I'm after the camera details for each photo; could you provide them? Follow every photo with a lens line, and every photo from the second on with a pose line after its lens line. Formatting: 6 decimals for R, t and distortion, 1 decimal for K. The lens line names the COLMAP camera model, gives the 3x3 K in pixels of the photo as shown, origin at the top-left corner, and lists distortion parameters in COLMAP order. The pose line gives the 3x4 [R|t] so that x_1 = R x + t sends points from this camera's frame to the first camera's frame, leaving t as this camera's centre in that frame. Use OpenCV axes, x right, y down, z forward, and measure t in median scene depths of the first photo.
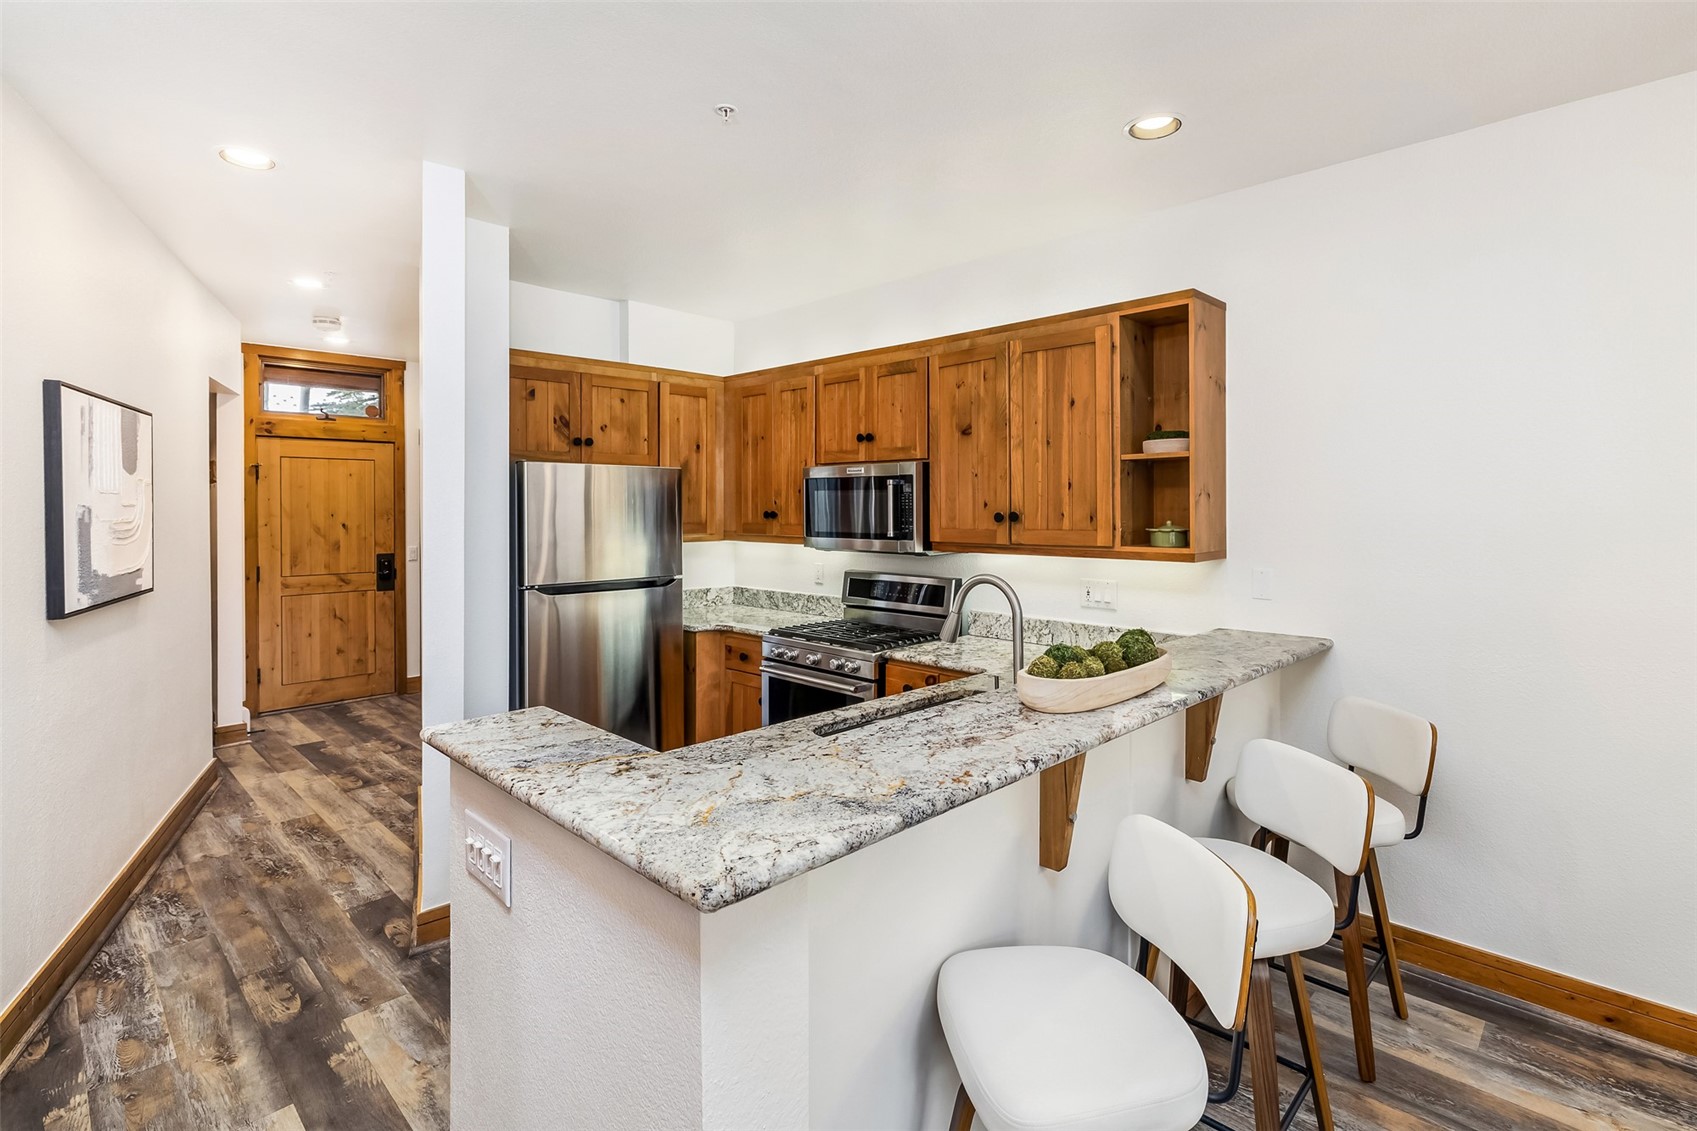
lens RADIAL K [[802.7, 0, 888.7], [0, 802.7, 517.2], [0, 0, 1]] dist [-0.011668, 0.005029]
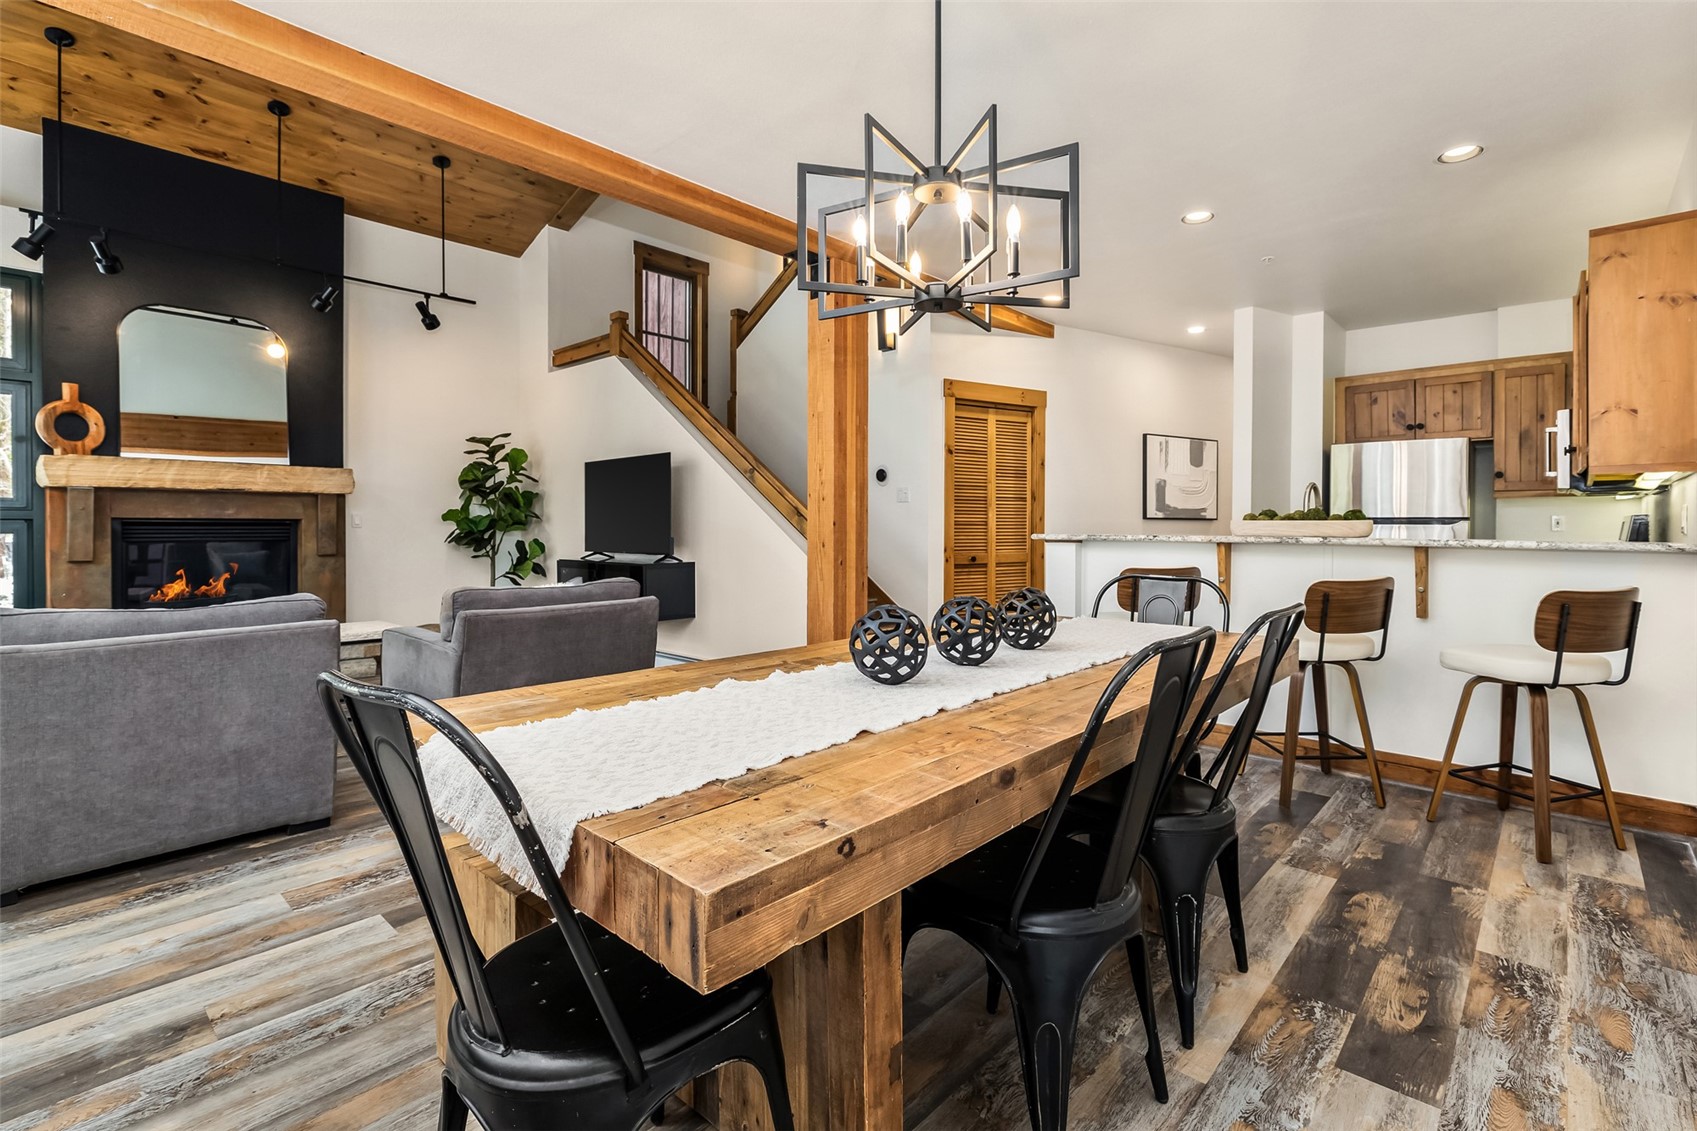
lens RADIAL K [[755.5, 0, 848.8], [0, 755.5, 527.9], [0, 0, 1]] dist [-0.002866, 0.000654]
pose [[0.028507, 0.007680, -0.999564, 1.068982], [-0.013110, 0.999887, 0.007309, 0.102890], [0.999508, 0.012896, 0.028604, -0.050839]]
